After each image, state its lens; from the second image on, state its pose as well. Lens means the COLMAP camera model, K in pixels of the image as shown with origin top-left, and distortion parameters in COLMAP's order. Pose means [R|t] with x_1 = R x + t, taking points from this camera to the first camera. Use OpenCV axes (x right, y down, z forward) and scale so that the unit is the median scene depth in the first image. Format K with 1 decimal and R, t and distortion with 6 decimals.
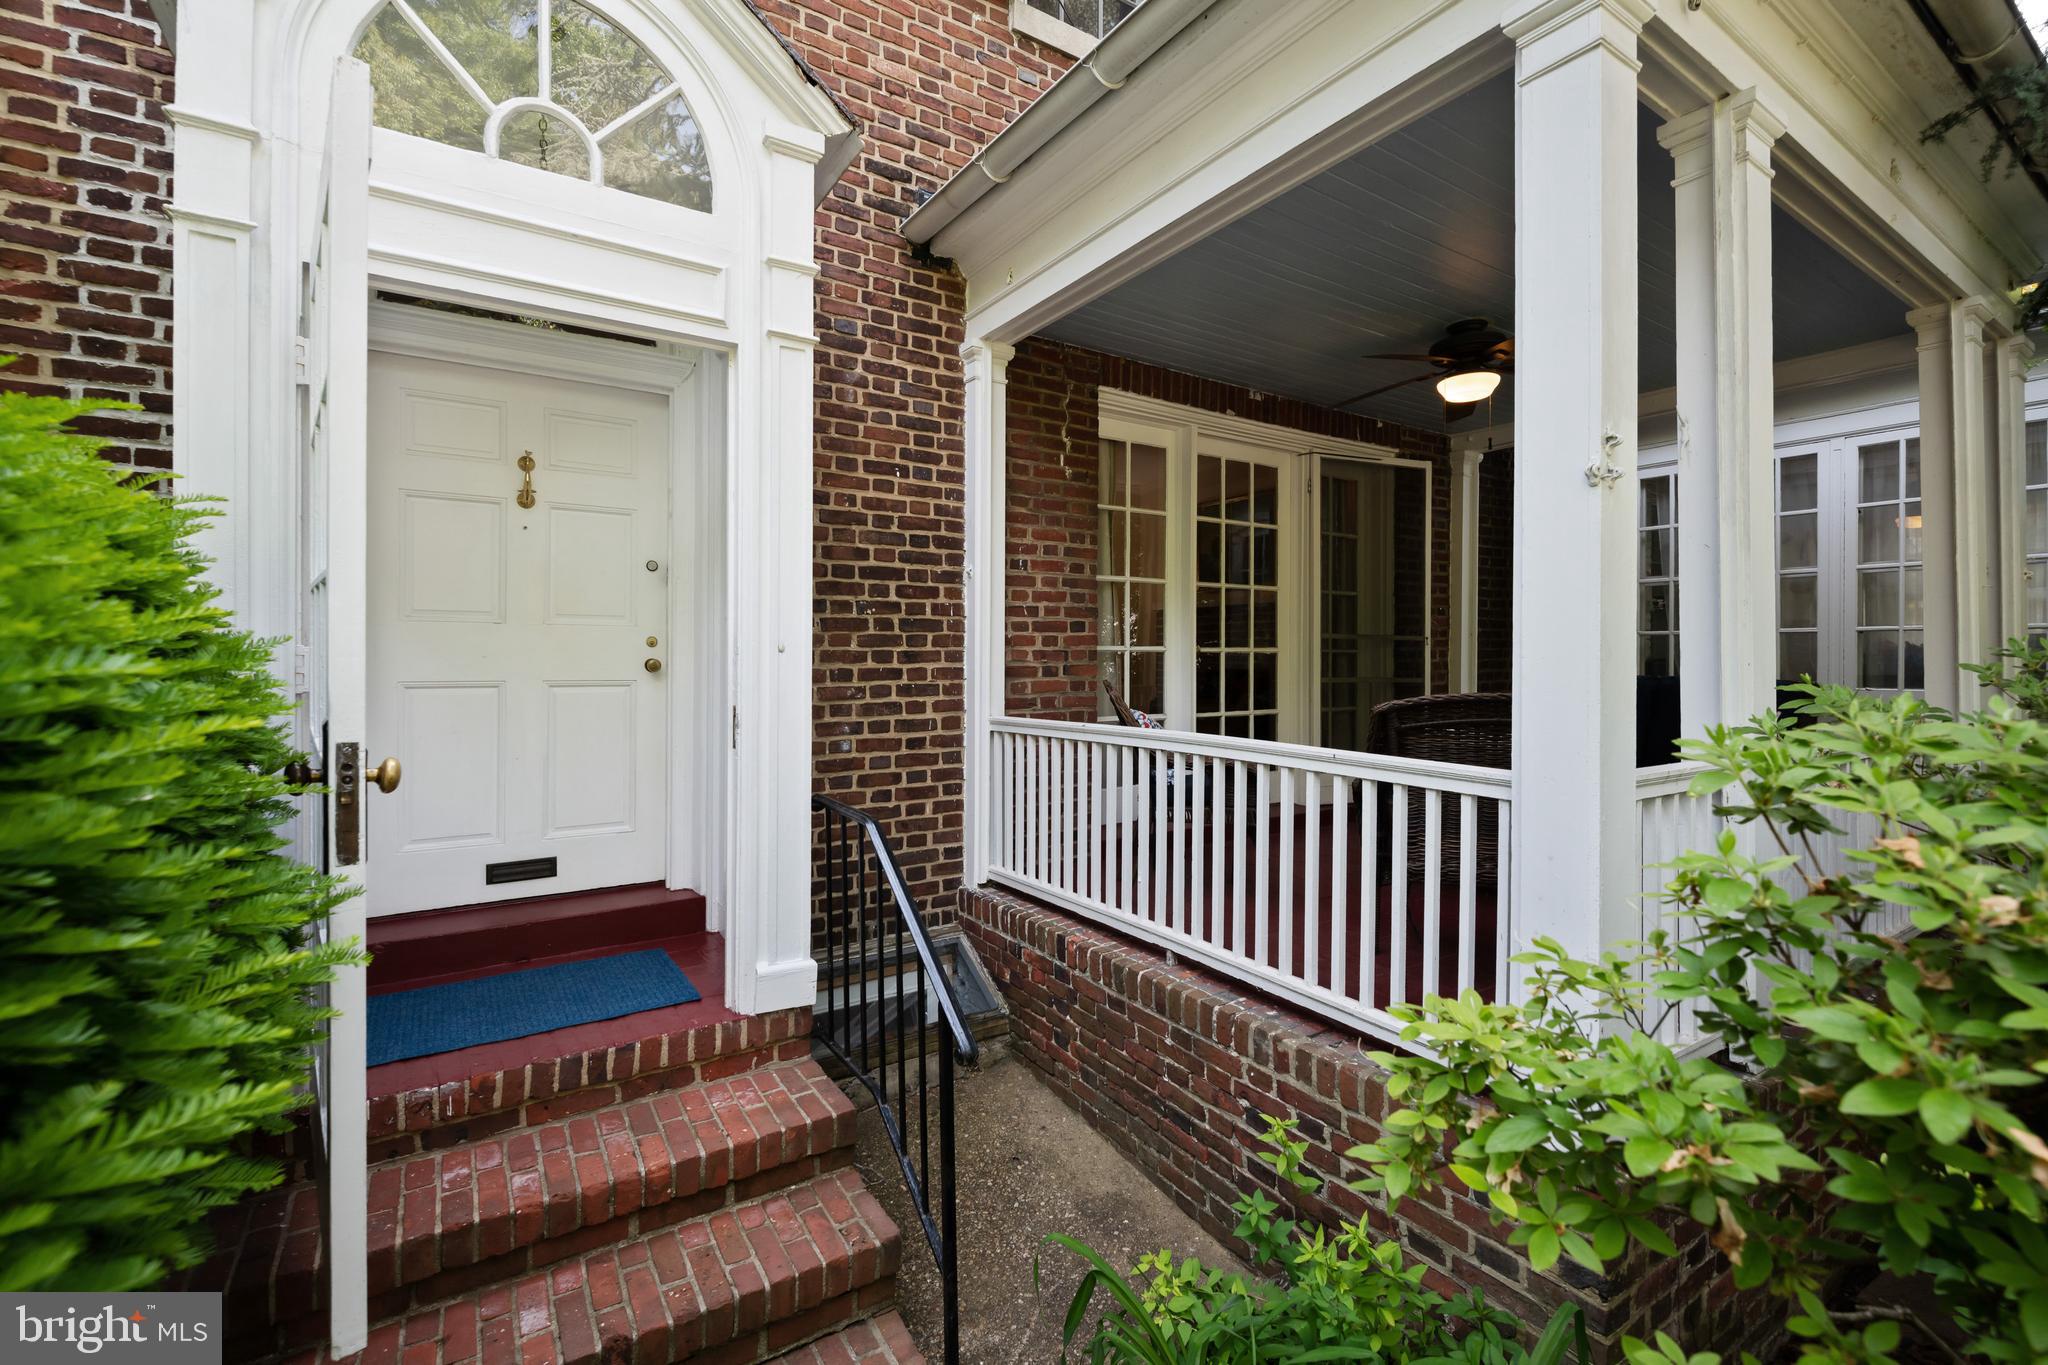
lens RADIAL K [[893.5, 0, 1037.1], [0, 893.5, 662.8], [0, 0, 1]] dist [-0.016844, -0.000335]
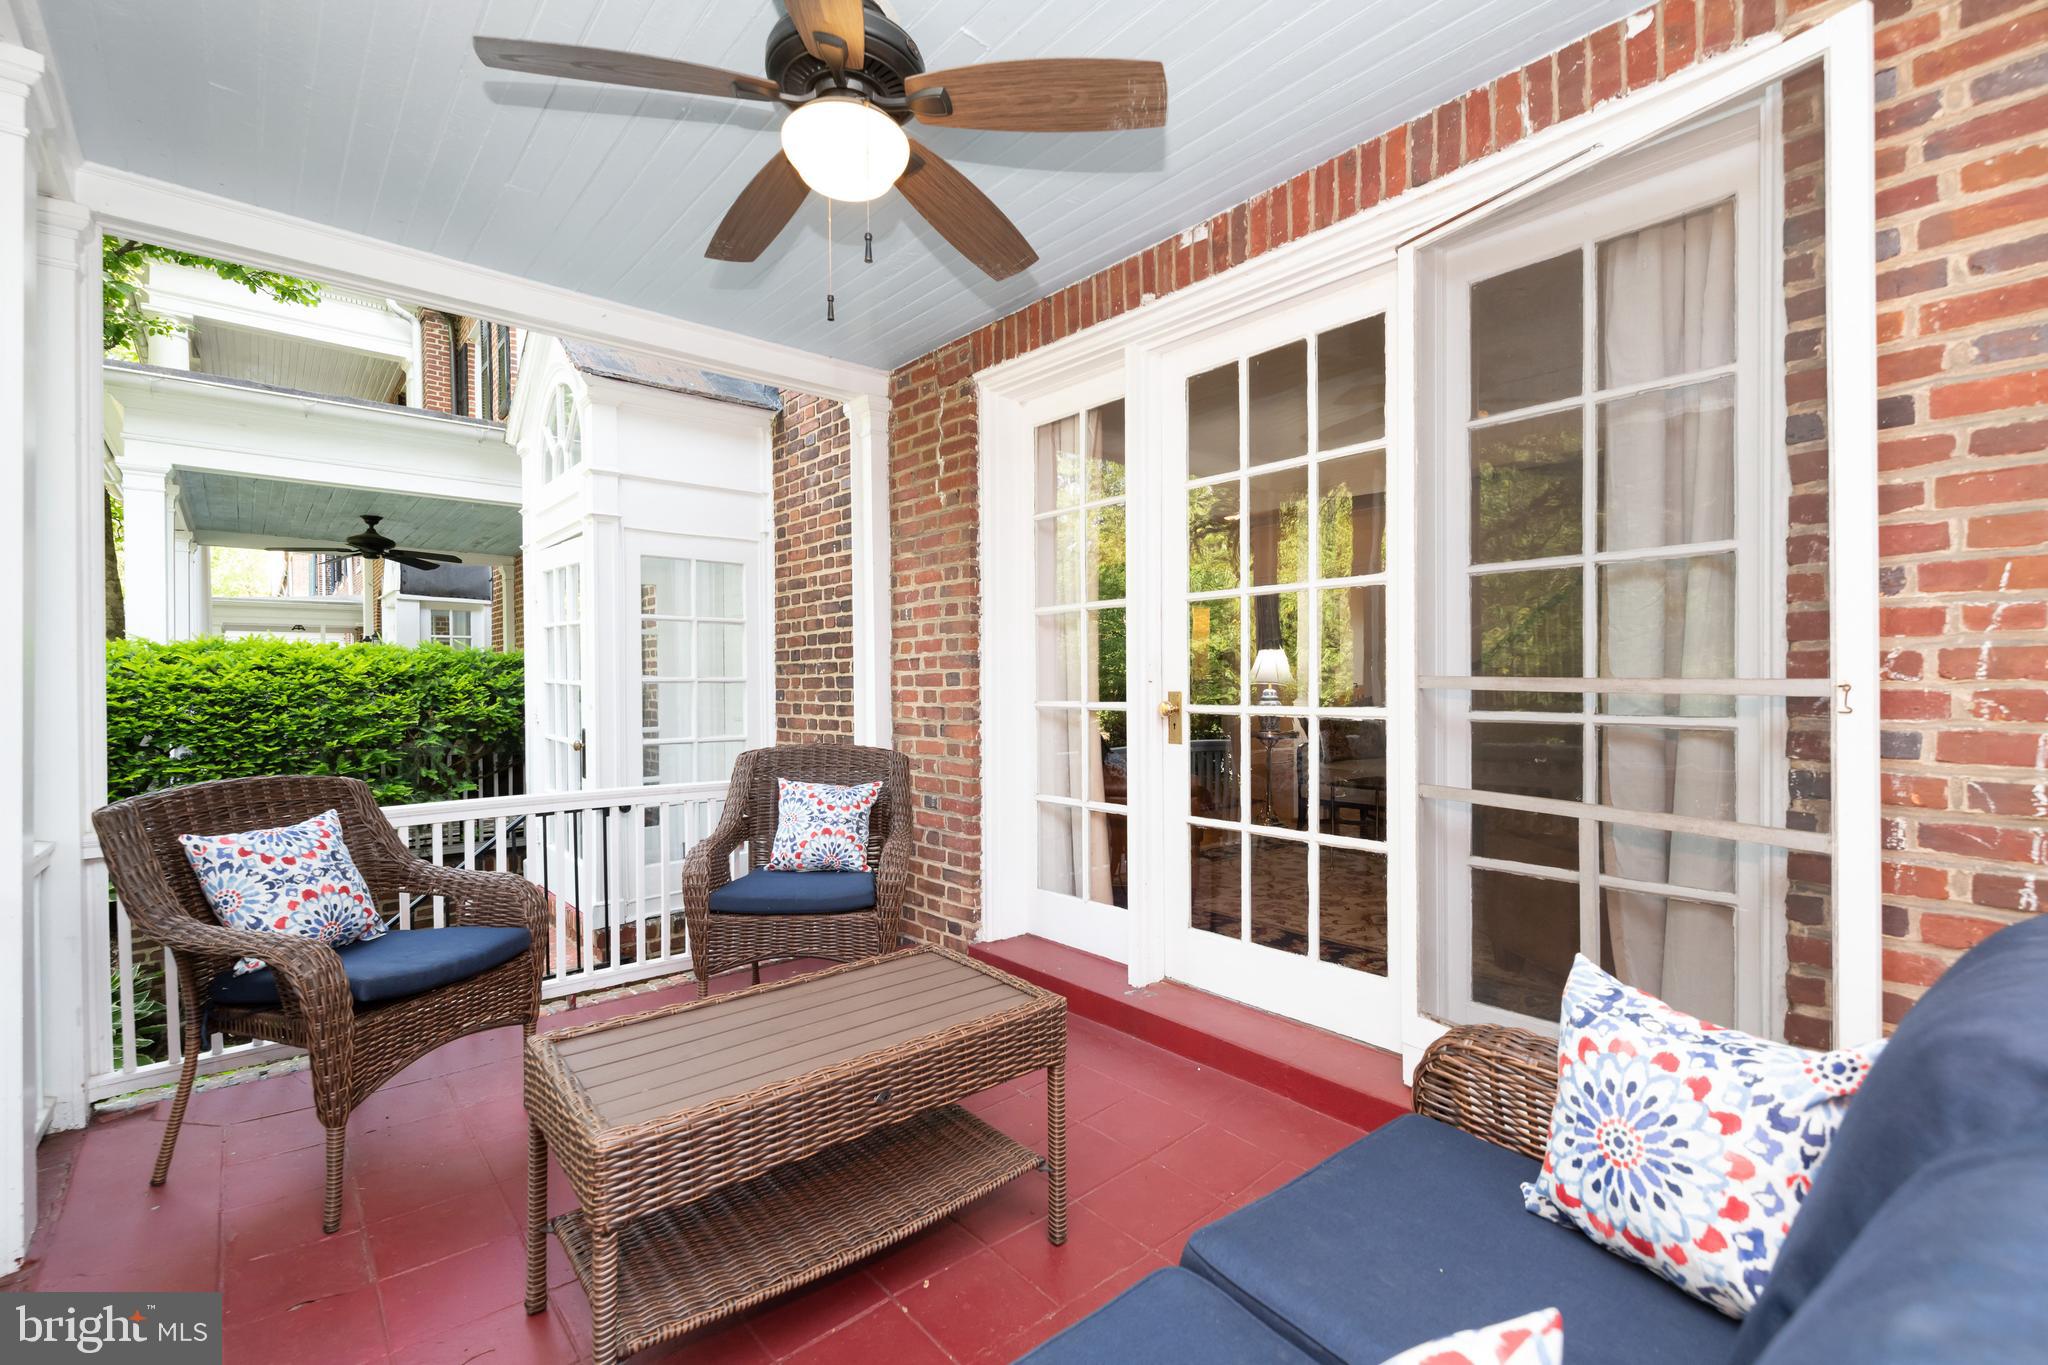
lens RADIAL K [[893.5, 0, 1032.8], [0, 893.5, 694.1], [0, 0, 1]] dist [-0.016844, -0.000335]
pose [[0.135601, 0.011648, -0.990695, 0.895190], [-0.002897, 0.999931, 0.011360, -0.036567], [0.990759, 0.001330, 0.135626, 0.973489]]
